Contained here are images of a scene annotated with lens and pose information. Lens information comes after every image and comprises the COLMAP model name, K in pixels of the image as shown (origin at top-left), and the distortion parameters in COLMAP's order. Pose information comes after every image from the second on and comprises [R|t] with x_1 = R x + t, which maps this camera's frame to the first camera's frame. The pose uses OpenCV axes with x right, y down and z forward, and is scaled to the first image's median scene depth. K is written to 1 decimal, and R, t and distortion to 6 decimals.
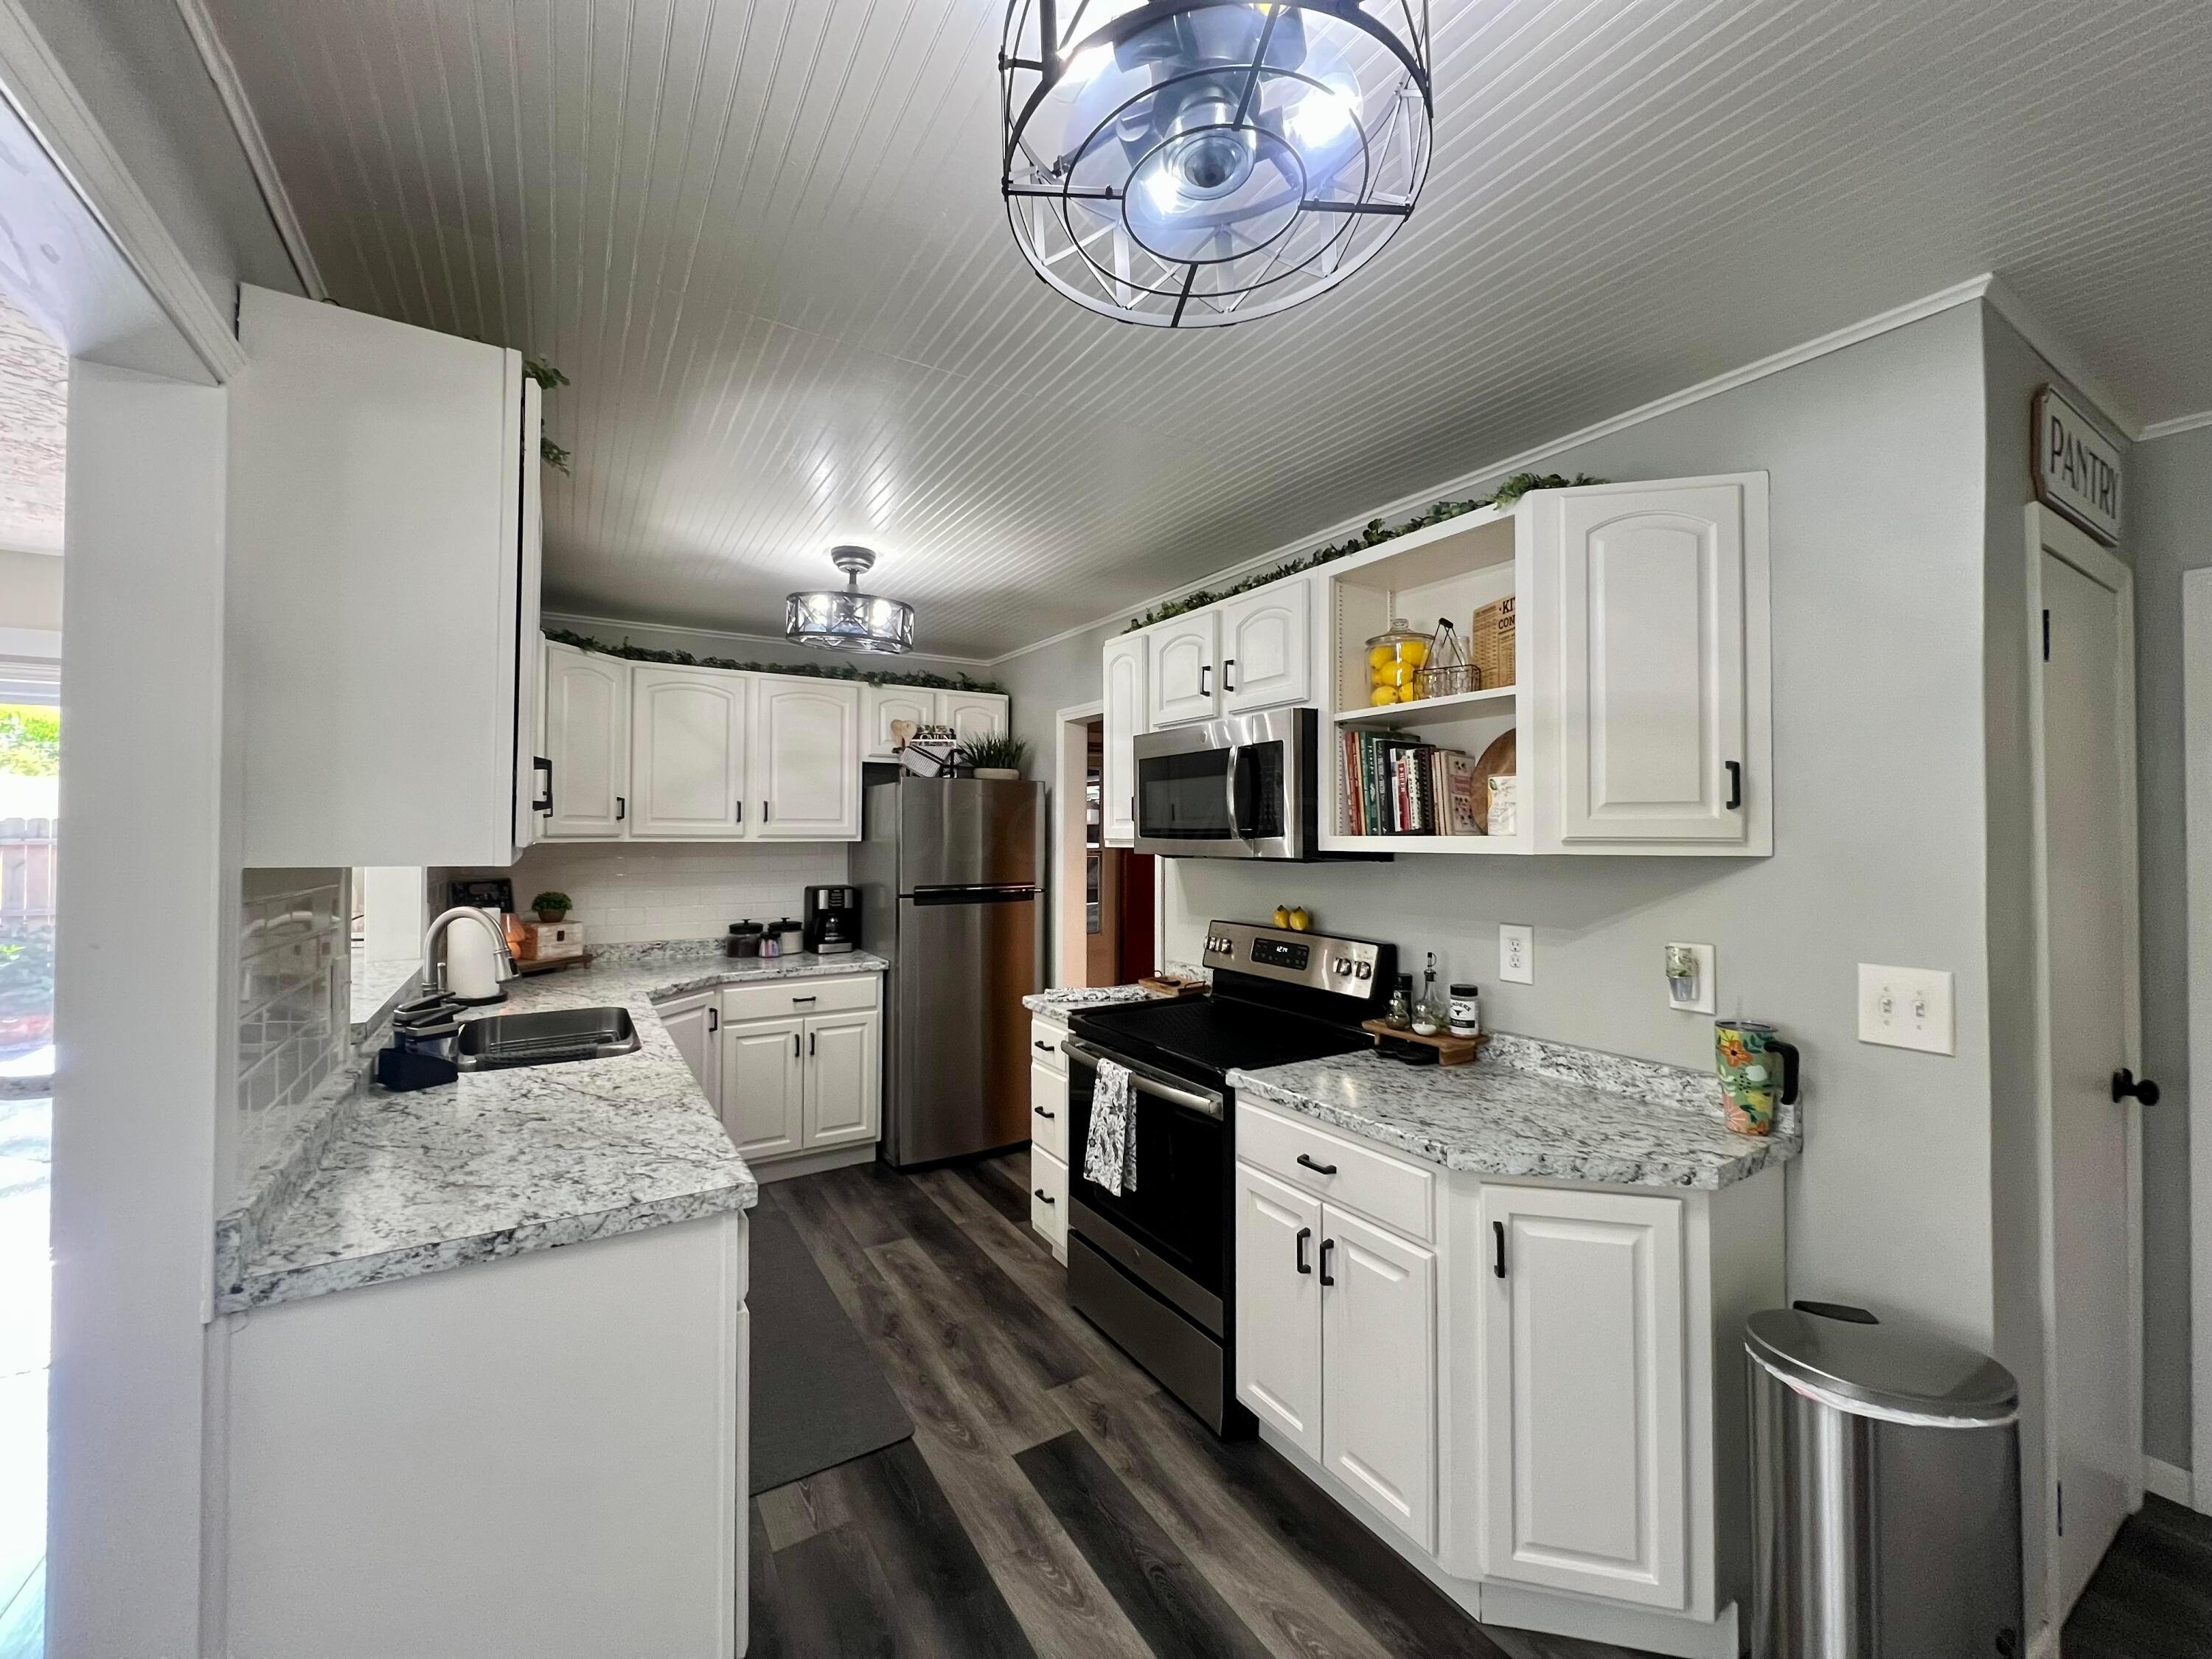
lens RADIAL K [[890.6, 0, 1108.5], [0, 890.6, 823.7], [0, 0, 1]] dist [-0.000254, -0.000024]
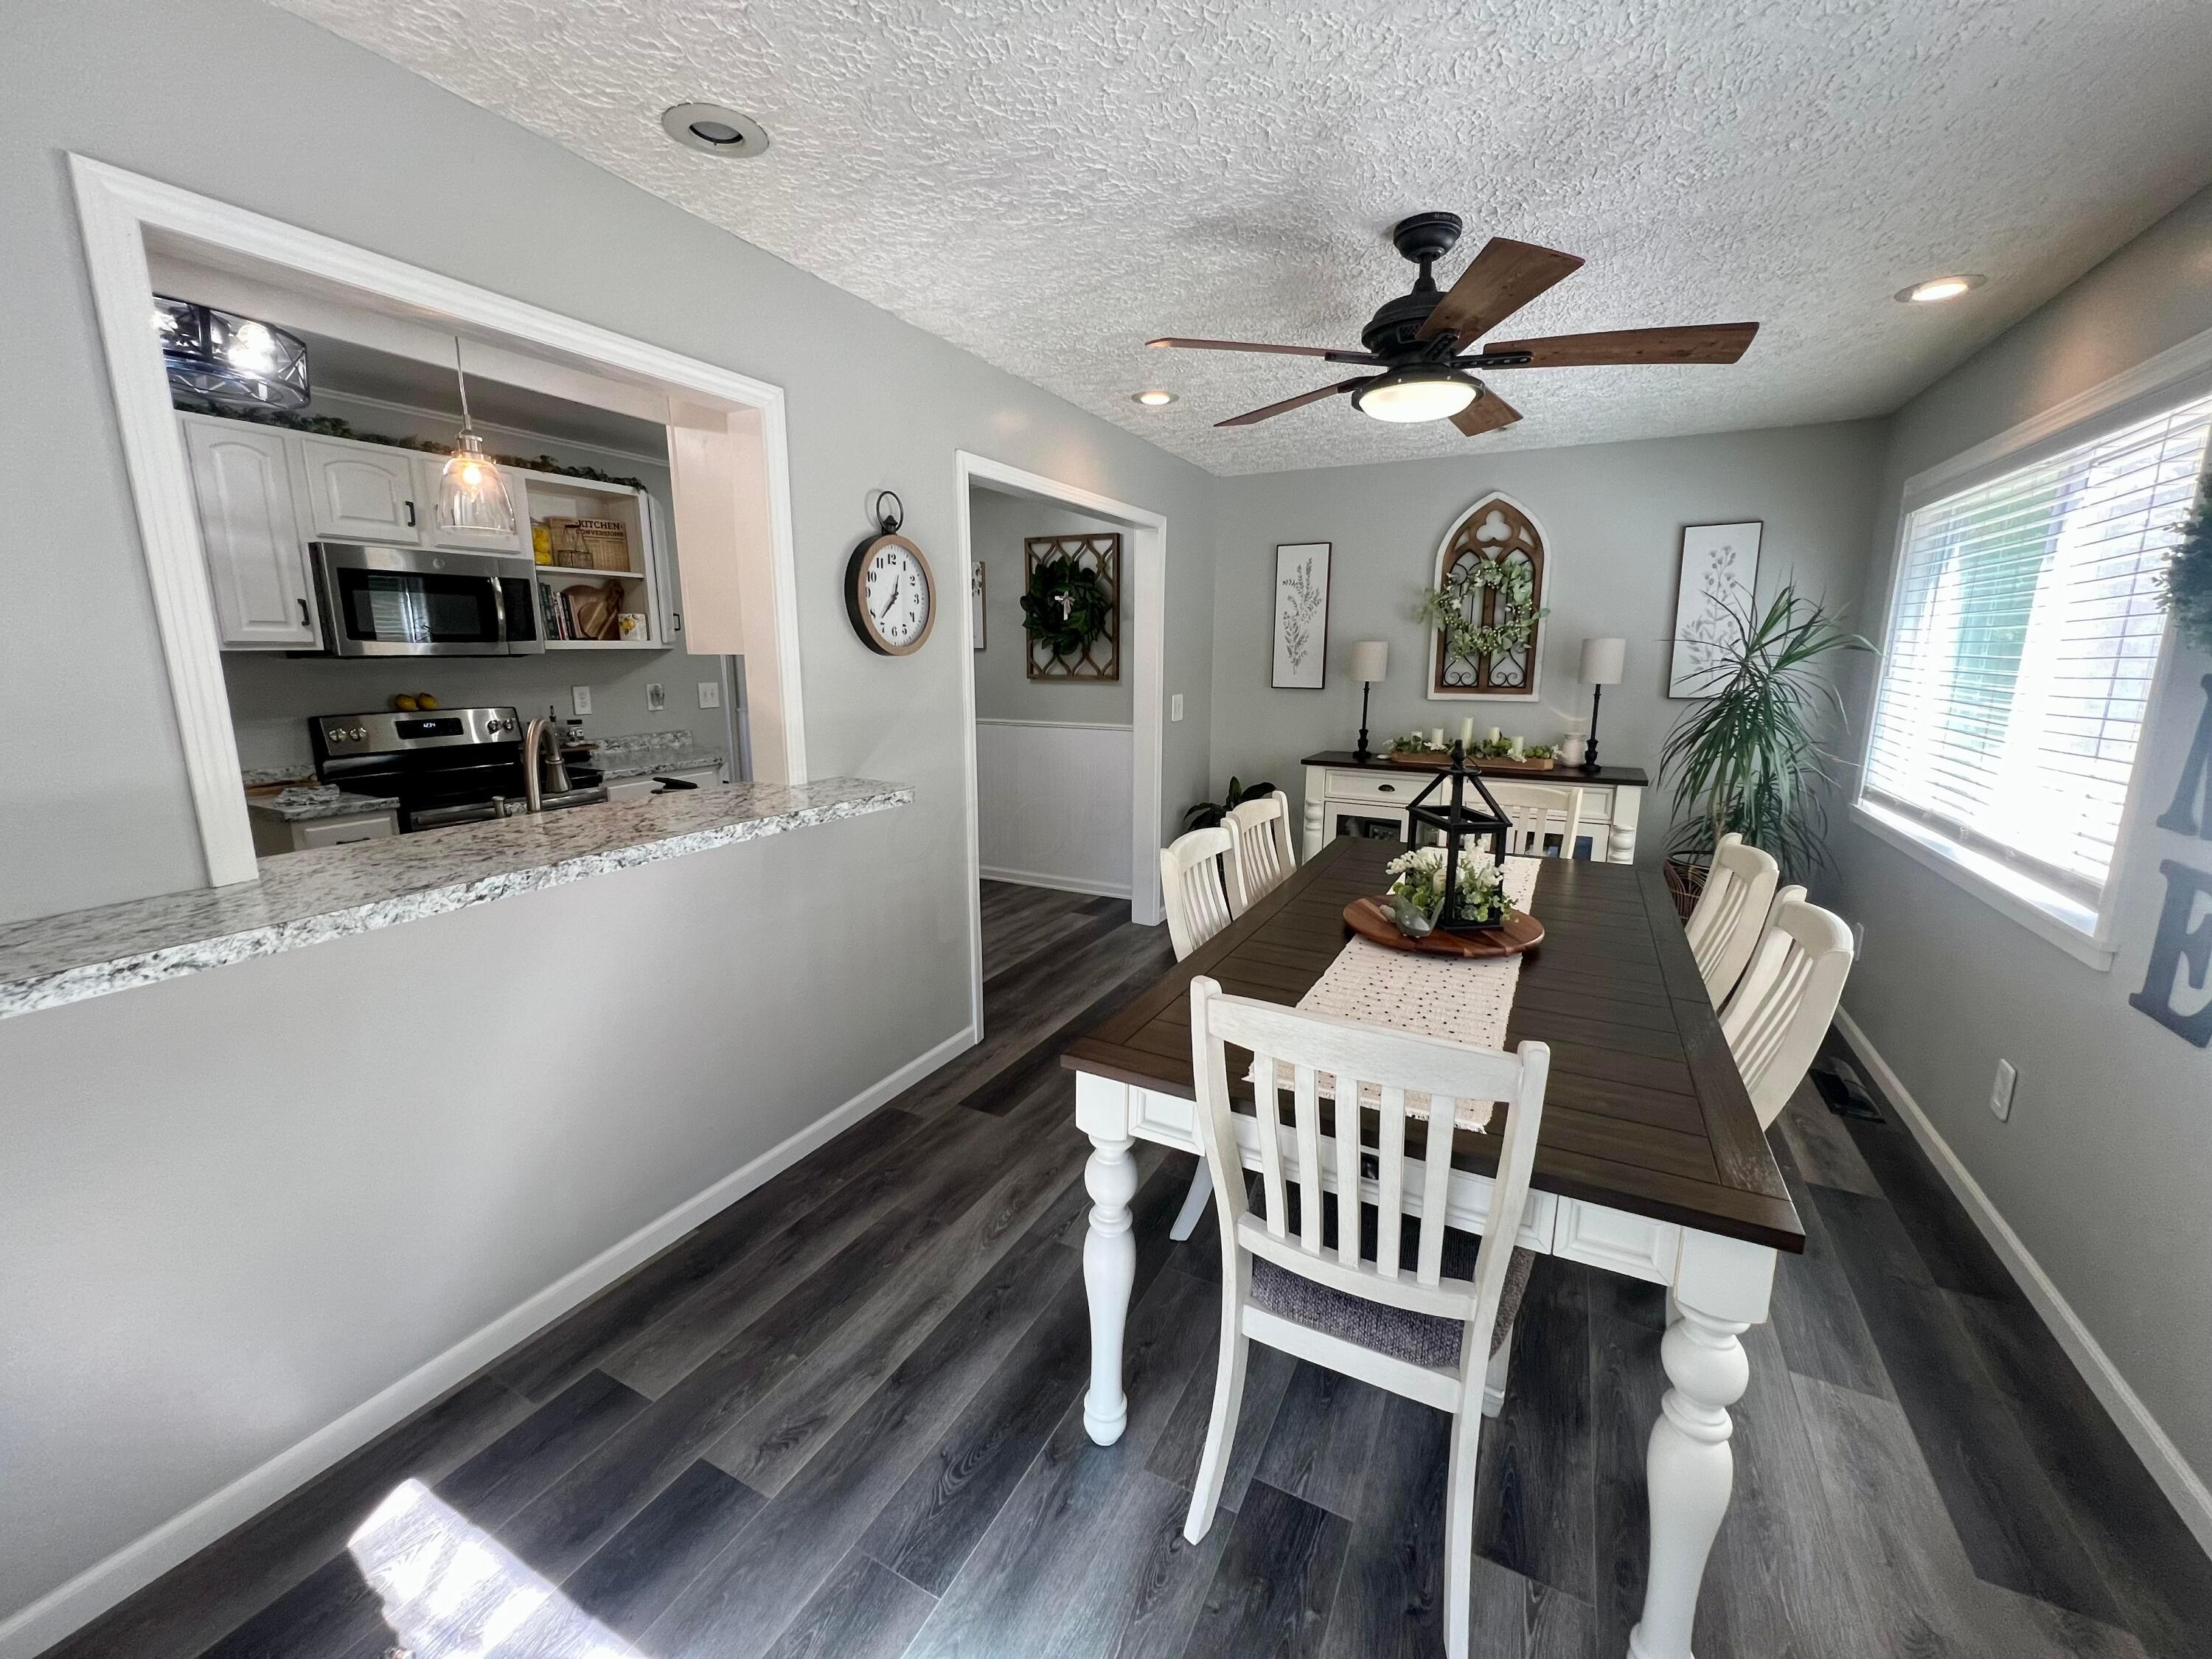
lens RADIAL K [[890.6, 0, 1108.8], [0, 890.6, 820.0], [0, 0, 1]] dist [-0.000254, -0.000024]
pose [[-0.507771, -0.176233, 0.843274, -1.883407], [-0.016073, 0.980620, 0.195258, 0.000088], [-0.861342, 0.085592, -0.500763, 1.007862]]
